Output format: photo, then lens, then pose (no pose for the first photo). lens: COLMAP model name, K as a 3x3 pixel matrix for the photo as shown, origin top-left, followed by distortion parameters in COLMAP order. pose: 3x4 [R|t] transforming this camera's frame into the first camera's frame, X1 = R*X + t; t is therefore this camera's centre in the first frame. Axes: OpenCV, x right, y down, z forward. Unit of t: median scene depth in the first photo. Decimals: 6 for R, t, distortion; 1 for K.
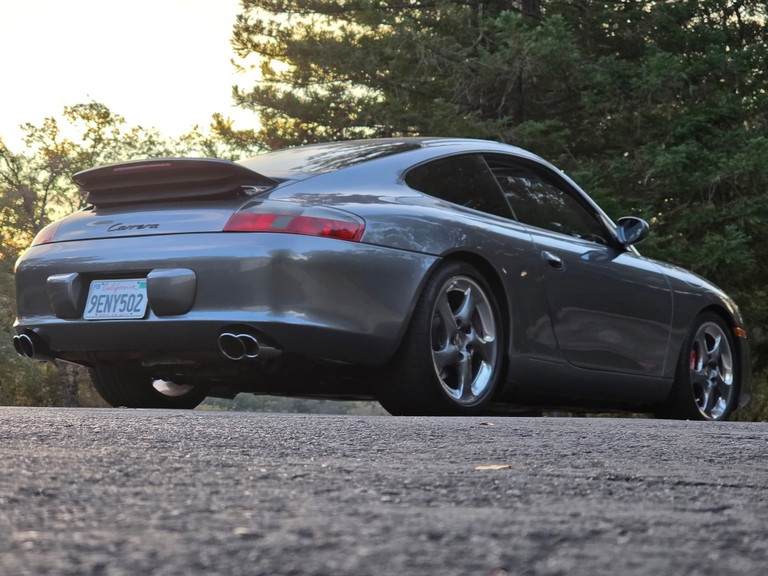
lens RADIAL K [[1723.2, 0, 379.9], [0, 1723.2, 284.7], [0, 0, 1]] dist [0.007044, 0.000000]
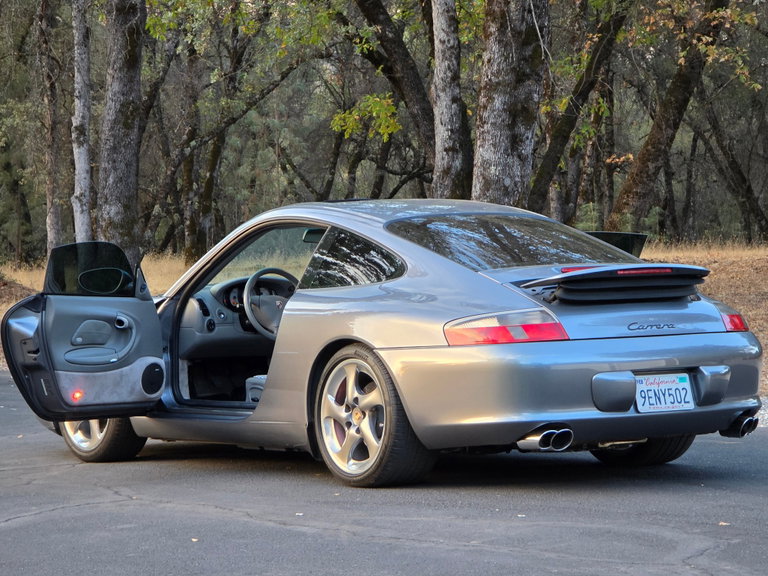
lens RADIAL K [[2780.9, 0, 383.9], [0, 2780.9, 287.8], [0, 0, 1]] dist [0.225874, 0.000000]
pose [[0.320752, -0.048406, 0.945926, -1.850534], [-0.054257, 0.996114, 0.069372, -0.169159], [-0.945608, -0.073574, 0.316879, 0.570604]]
